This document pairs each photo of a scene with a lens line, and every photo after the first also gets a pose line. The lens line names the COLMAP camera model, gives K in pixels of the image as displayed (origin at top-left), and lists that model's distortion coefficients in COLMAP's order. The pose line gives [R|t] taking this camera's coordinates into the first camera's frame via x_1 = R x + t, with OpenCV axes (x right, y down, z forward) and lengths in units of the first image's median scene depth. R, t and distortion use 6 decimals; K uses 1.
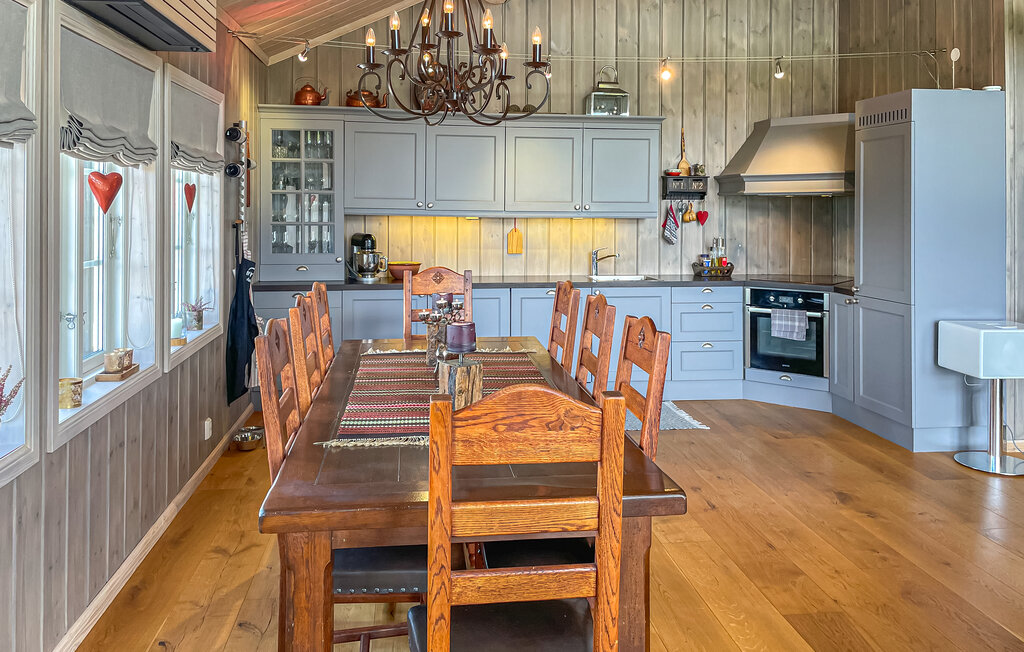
lens RADIAL K [[784.1, 0, 512.0], [0, 784.1, 326.0], [0, 0, 1]] dist [0.159450, -0.000254]
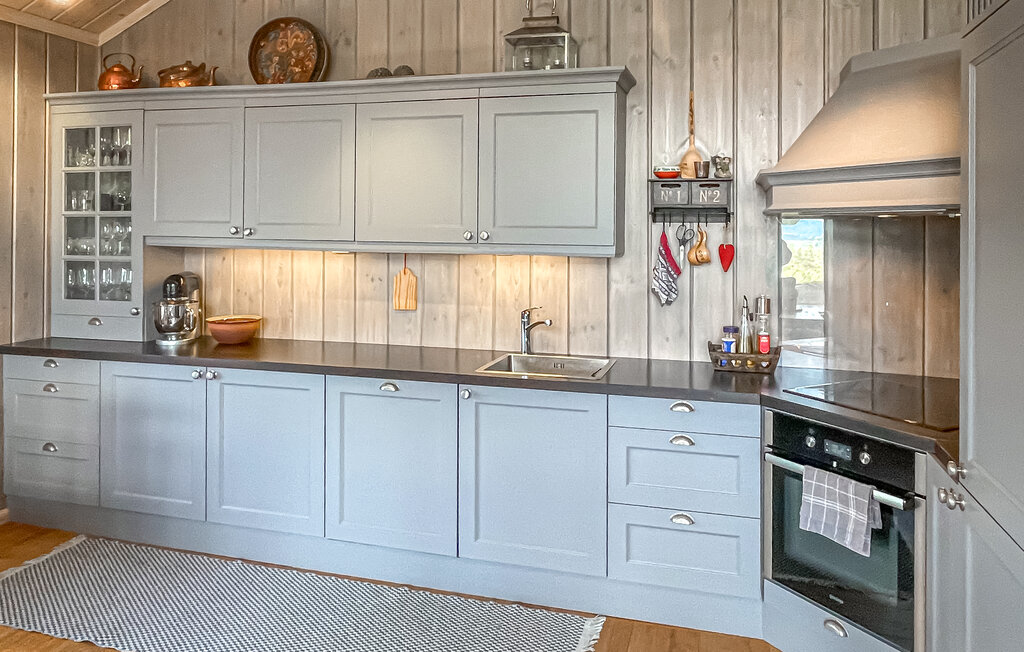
lens RADIAL K [[749.9, 0, 511.7], [0, 749.9, 309.9], [0, 0, 1]] dist [0.029428, -0.000259]
pose [[0.918058, 0.041606, -0.394256, 0.310793], [-0.059164, 0.997720, -0.032479, -0.078392], [0.392005, 0.053144, 0.918427, 0.500113]]
